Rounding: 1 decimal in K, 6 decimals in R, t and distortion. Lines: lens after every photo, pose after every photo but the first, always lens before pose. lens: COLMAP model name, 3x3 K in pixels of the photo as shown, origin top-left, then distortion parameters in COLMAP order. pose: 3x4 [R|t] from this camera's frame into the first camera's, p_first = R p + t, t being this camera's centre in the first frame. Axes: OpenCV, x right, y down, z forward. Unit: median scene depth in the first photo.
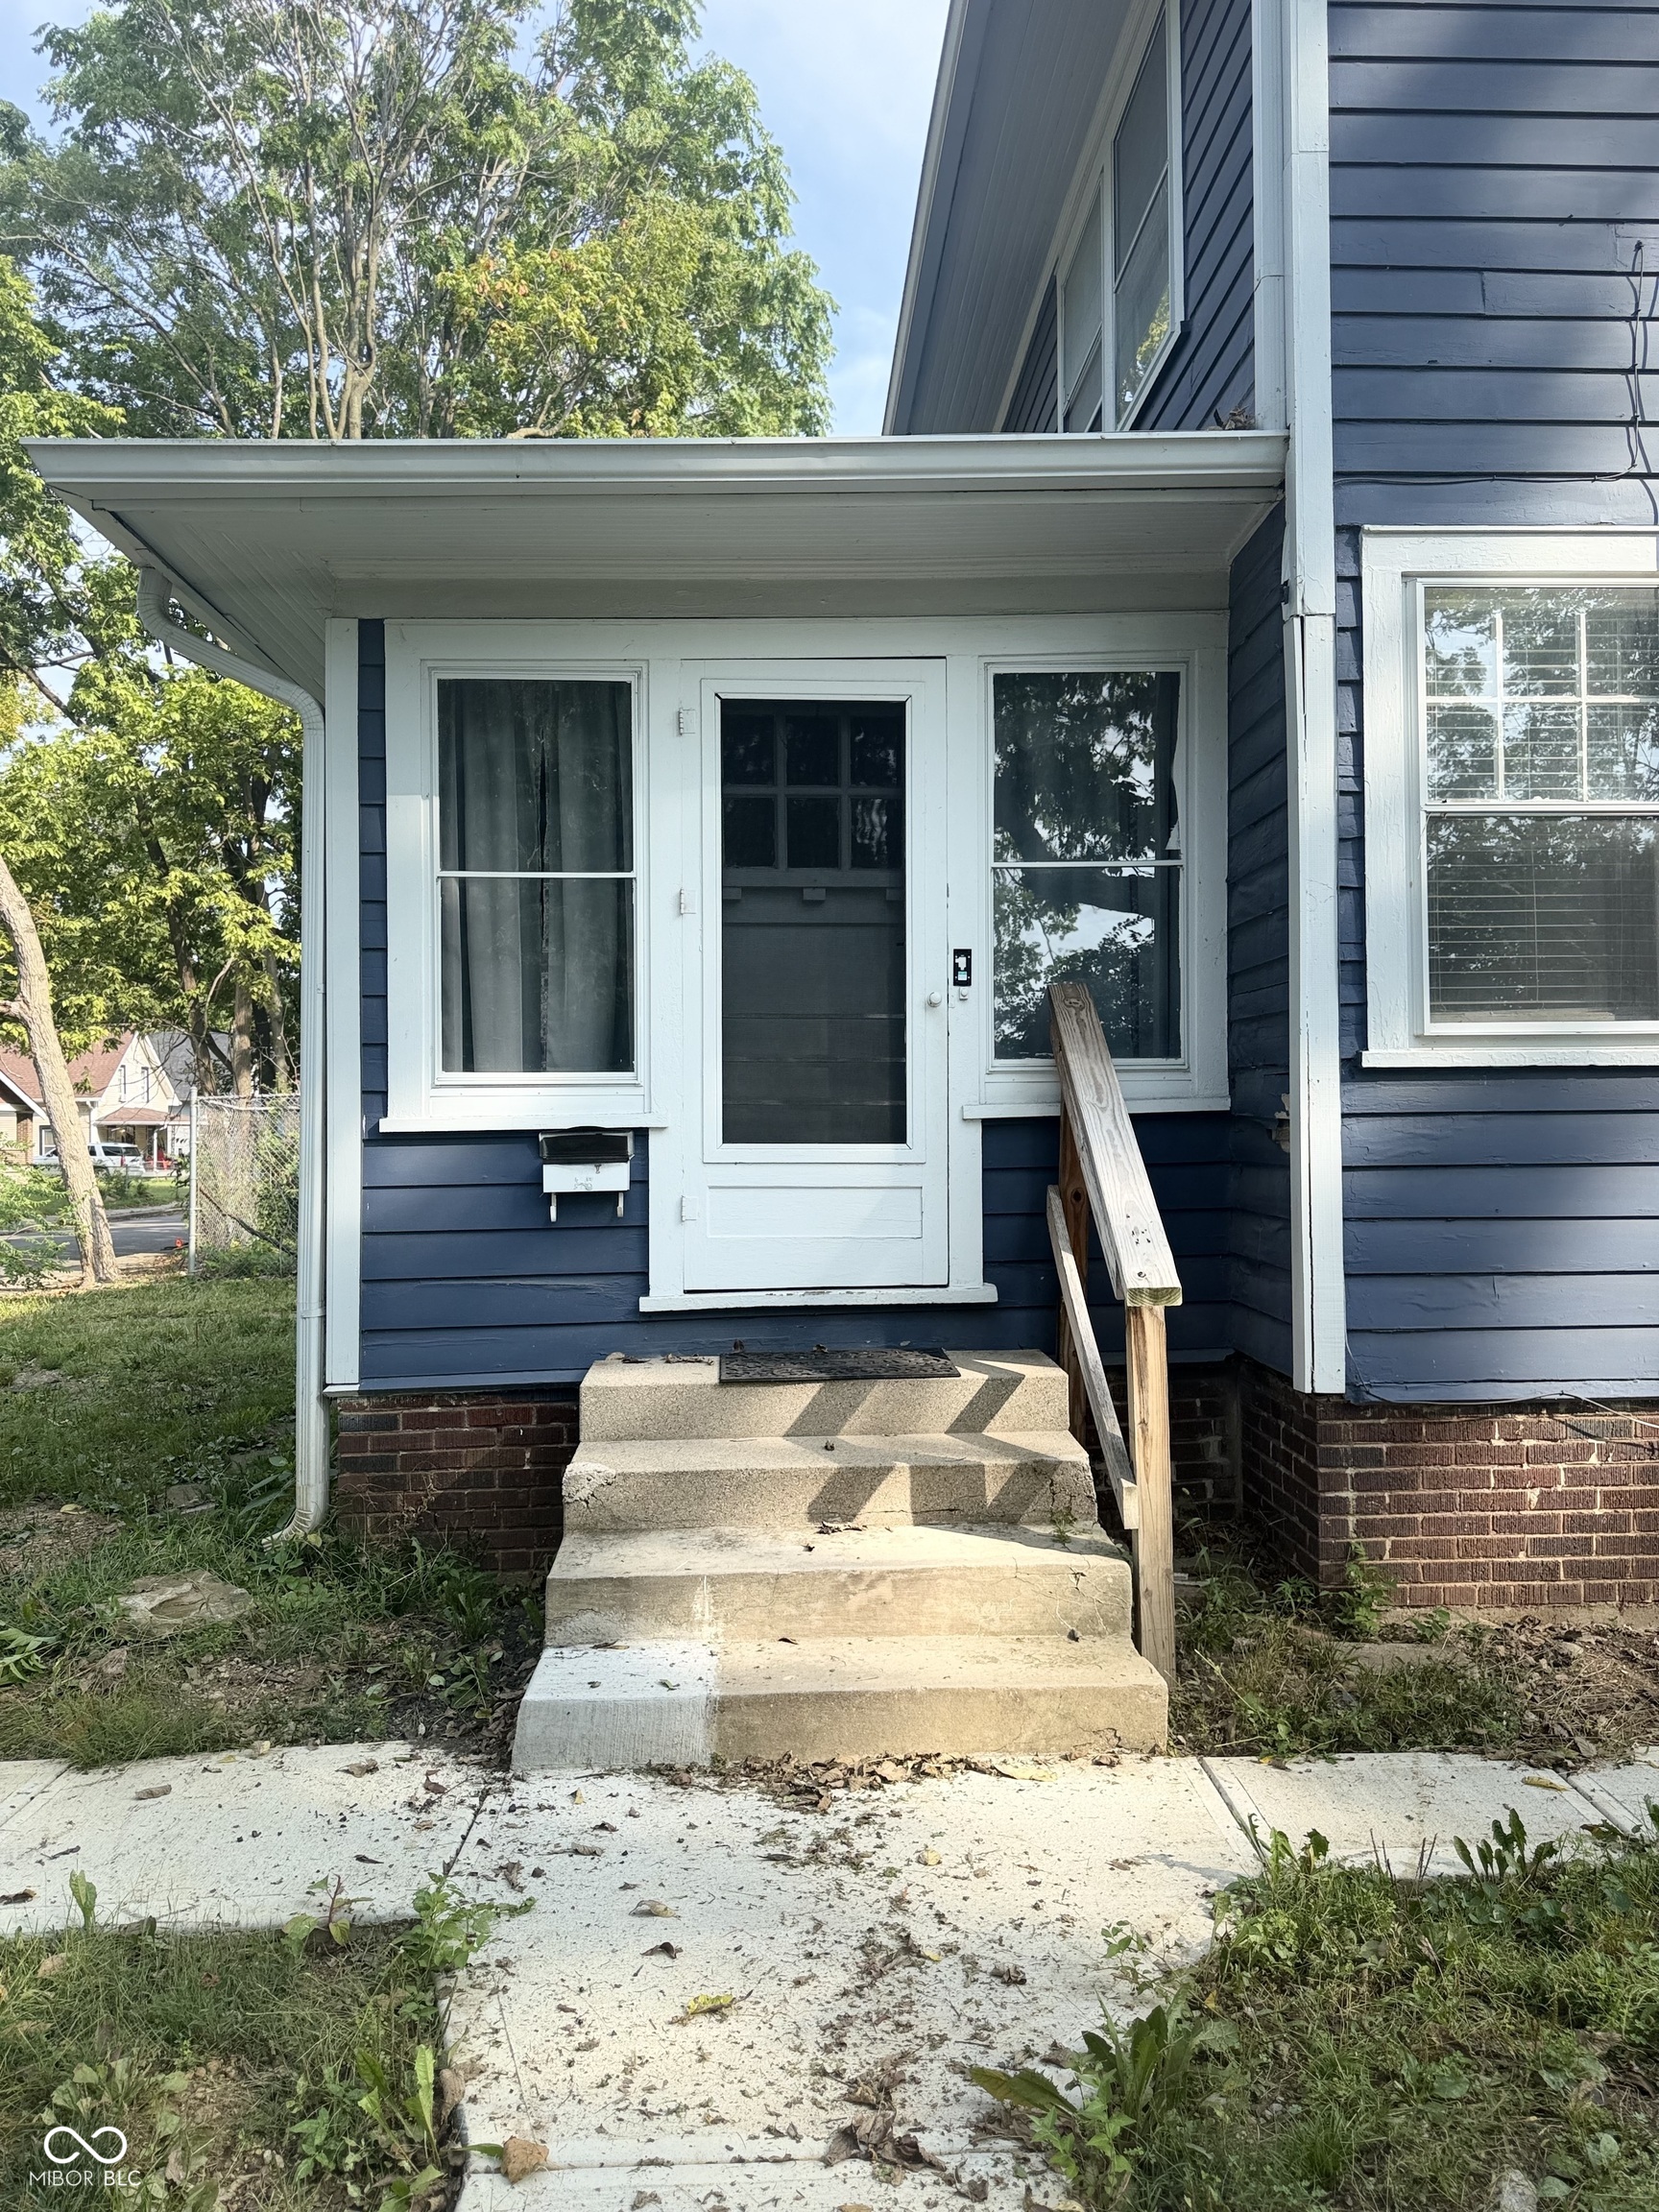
lens RADIAL K [[1599.2, 0, 814.4], [0, 1599.2, 1112.6], [0, 0, 1]] dist [0.067634, -0.090066]
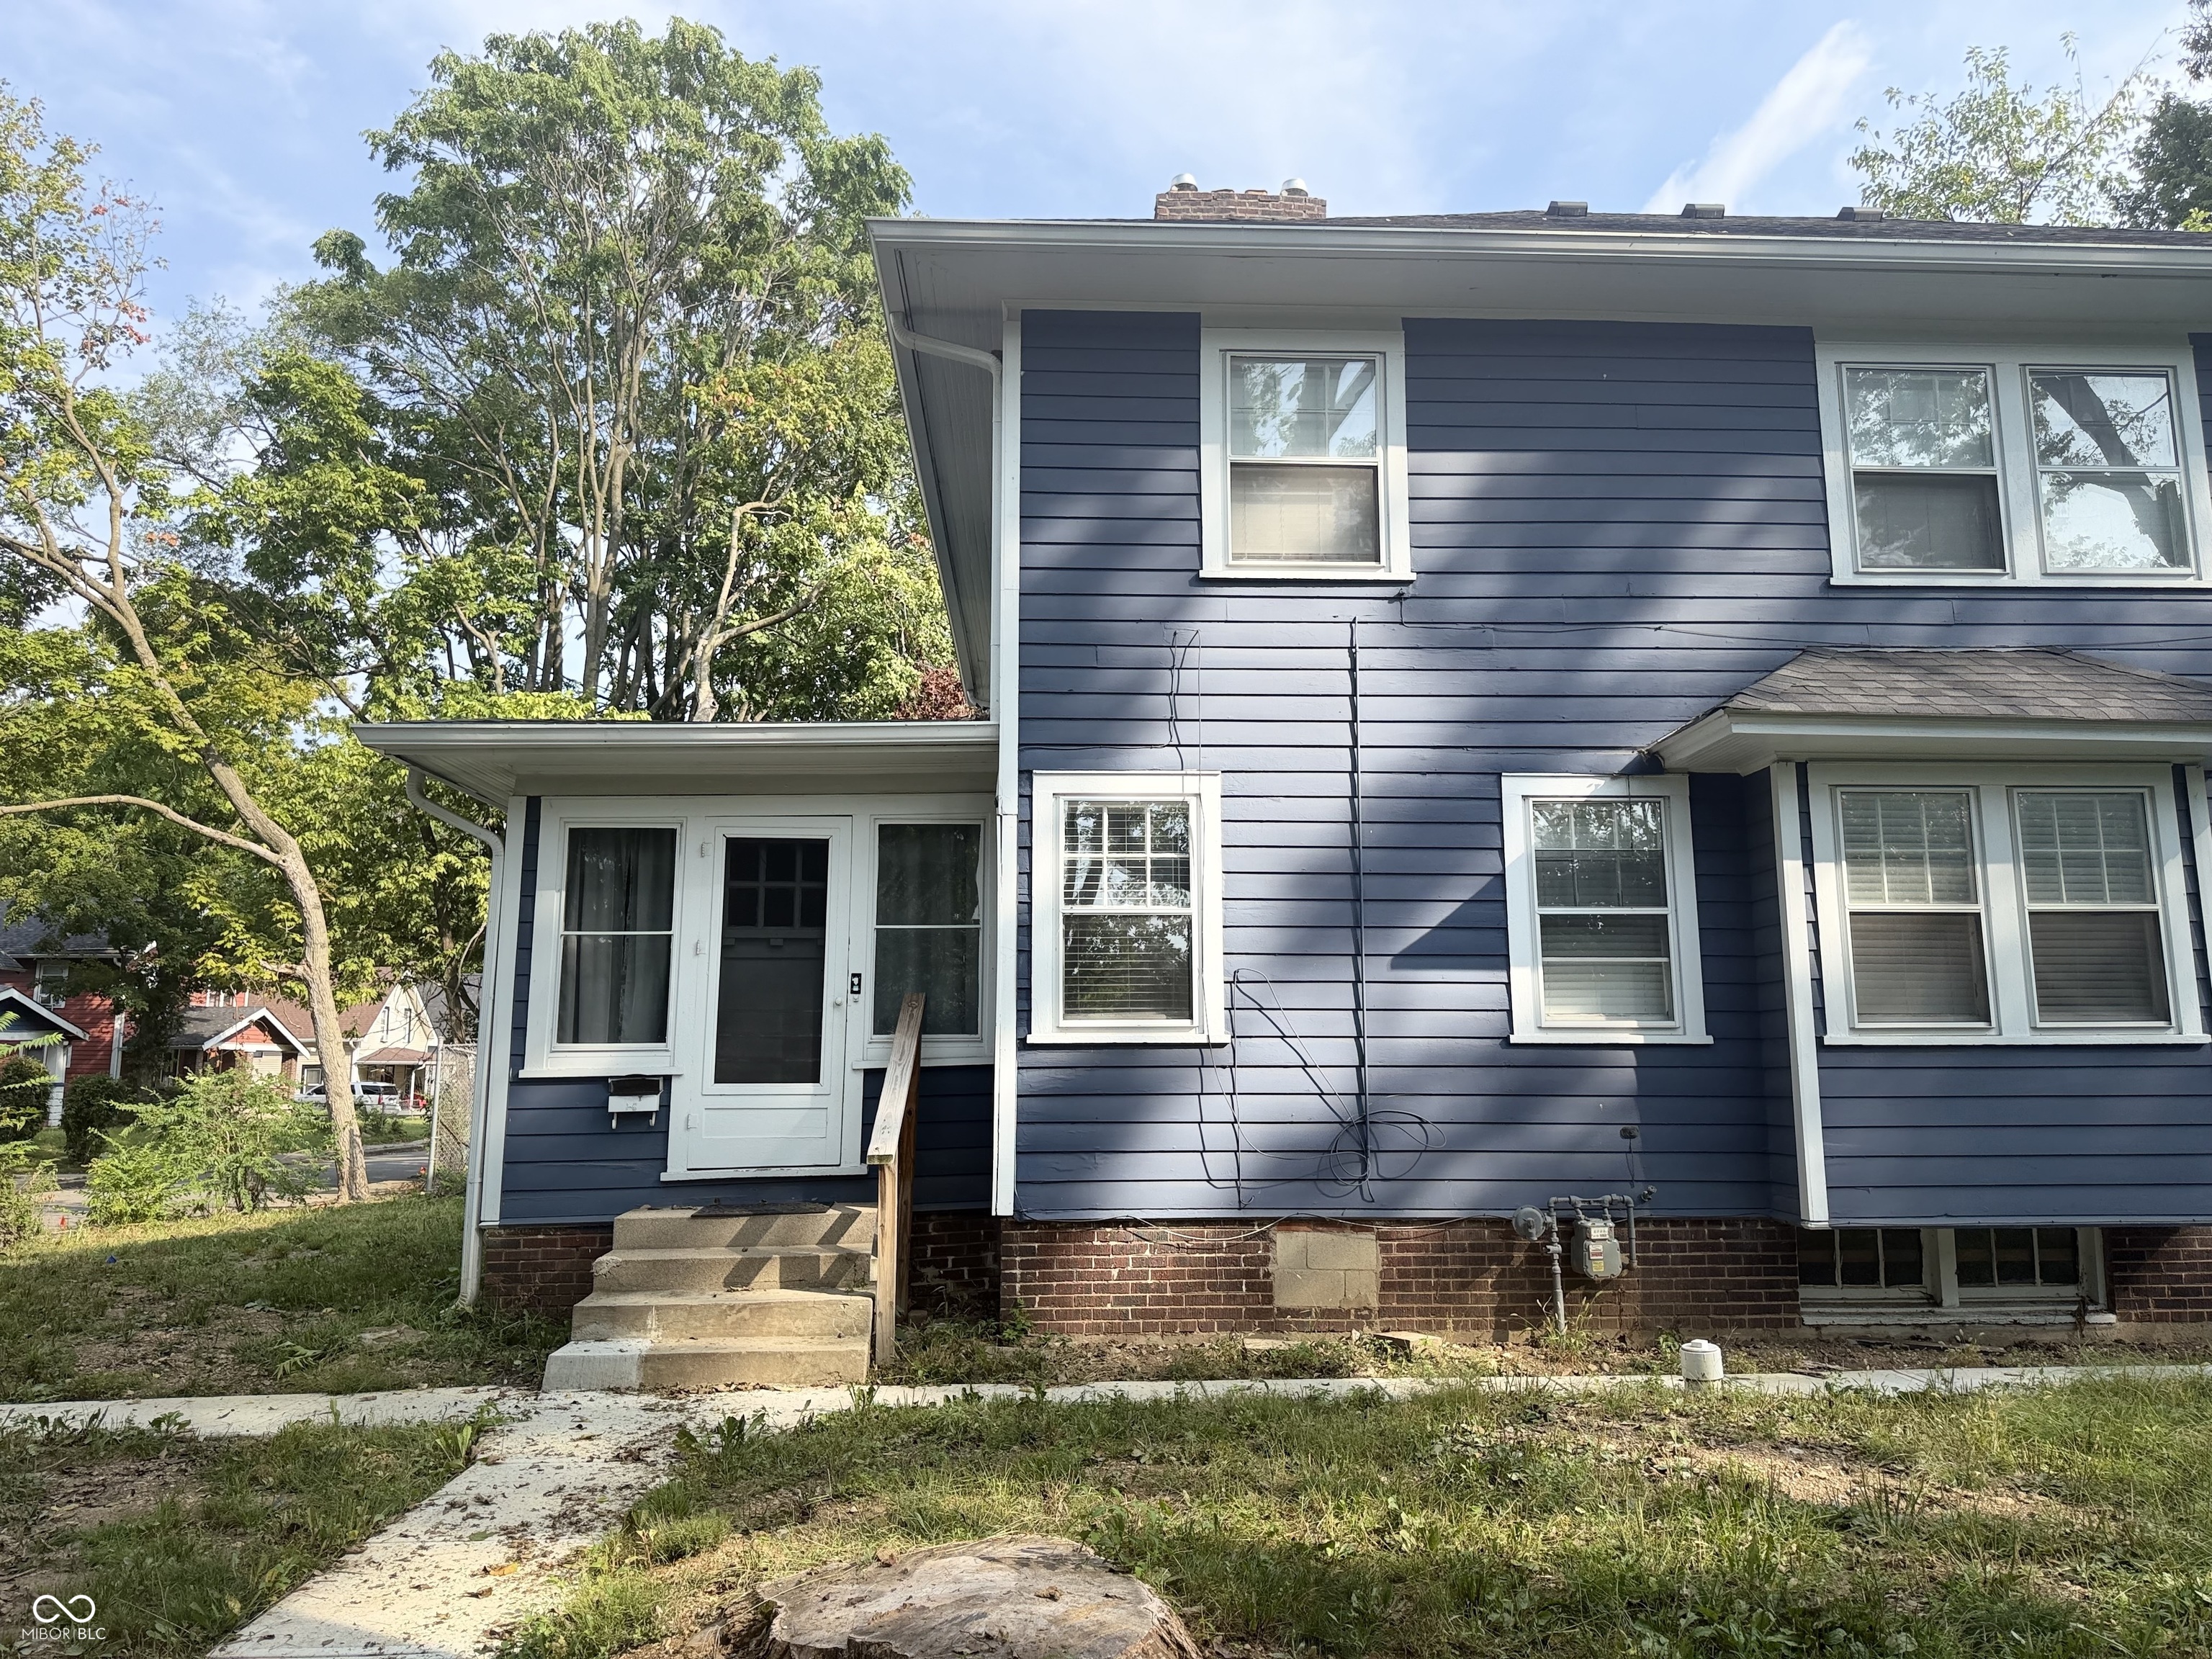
lens RADIAL K [[1532.4, 0, 1105.9], [0, 1532.4, 816.7], [0, 0, 1]] dist [0.082532, -0.157243]
pose [[0.999641, 0.006560, 0.025975, 0.332782], [-0.002557, 0.988489, -0.151268, -0.016258], [-0.026668, 0.151148, 0.988151, -0.759252]]
